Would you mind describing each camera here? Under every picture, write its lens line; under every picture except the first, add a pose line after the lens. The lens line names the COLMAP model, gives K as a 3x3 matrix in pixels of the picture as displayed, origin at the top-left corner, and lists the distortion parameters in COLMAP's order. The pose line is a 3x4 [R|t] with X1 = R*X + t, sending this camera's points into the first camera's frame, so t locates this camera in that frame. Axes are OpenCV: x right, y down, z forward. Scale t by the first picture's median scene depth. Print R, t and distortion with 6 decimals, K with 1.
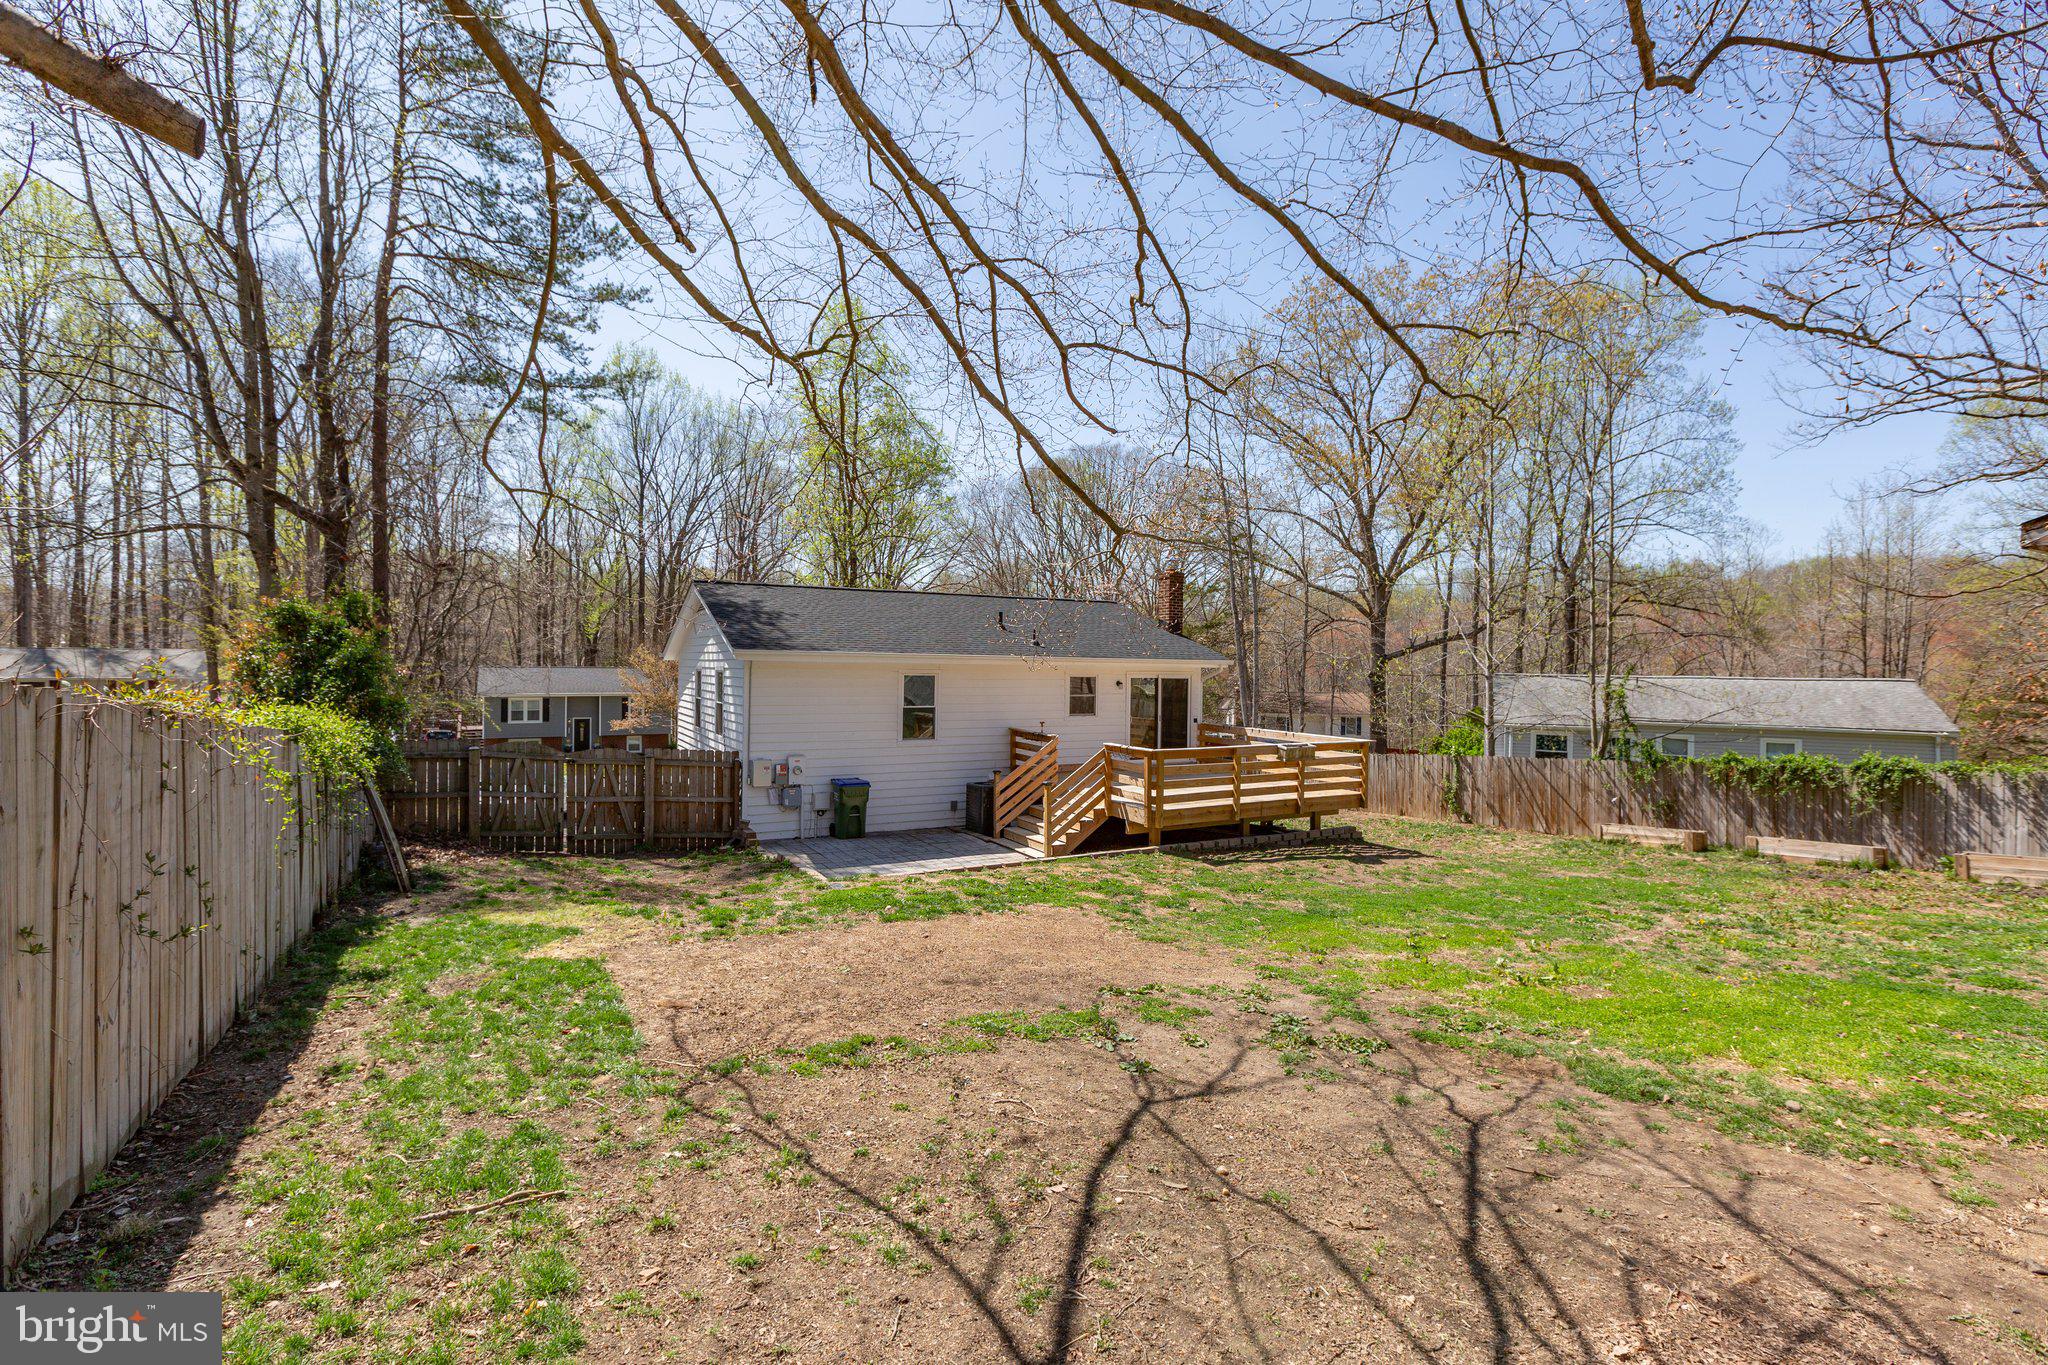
lens RADIAL K [[911.4, 0, 1016.8], [0, 911.4, 671.9], [0, 0, 1]] dist [-0.002295, -0.000610]
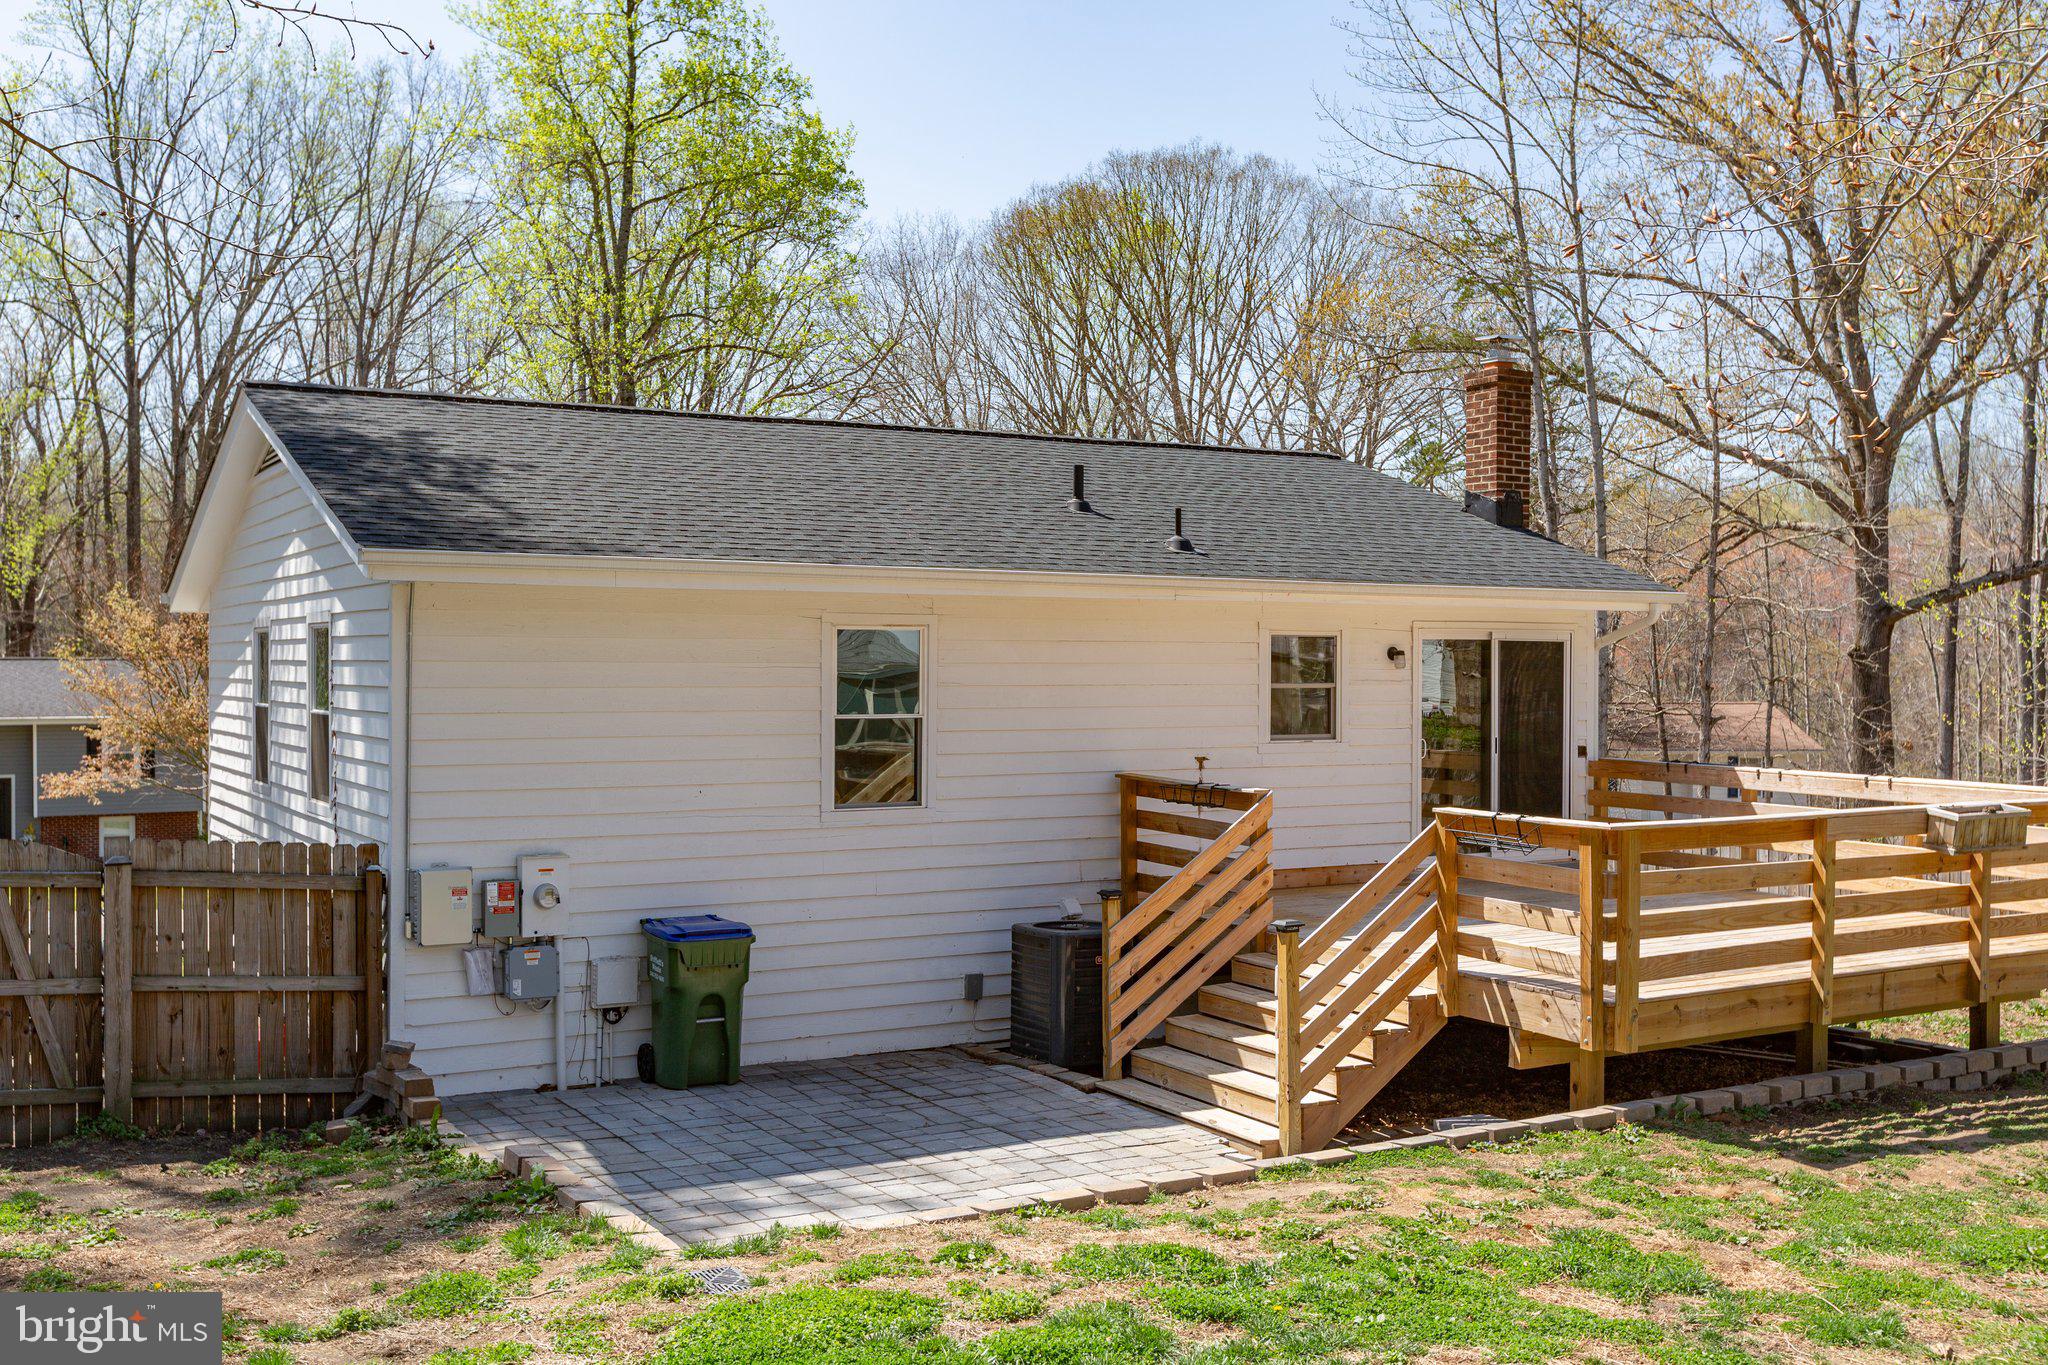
lens RADIAL K [[1992.7, 0, 1028.1], [0, 1992.7, 685.0], [0, 0, 1]] dist [-0.005634, 0.000000]
pose [[0.999546, -0.009296, 0.028669, -0.069751], [0.009087, 0.999931, 0.007428, 0.020444], [-0.028736, -0.007164, 0.999561, 0.207624]]
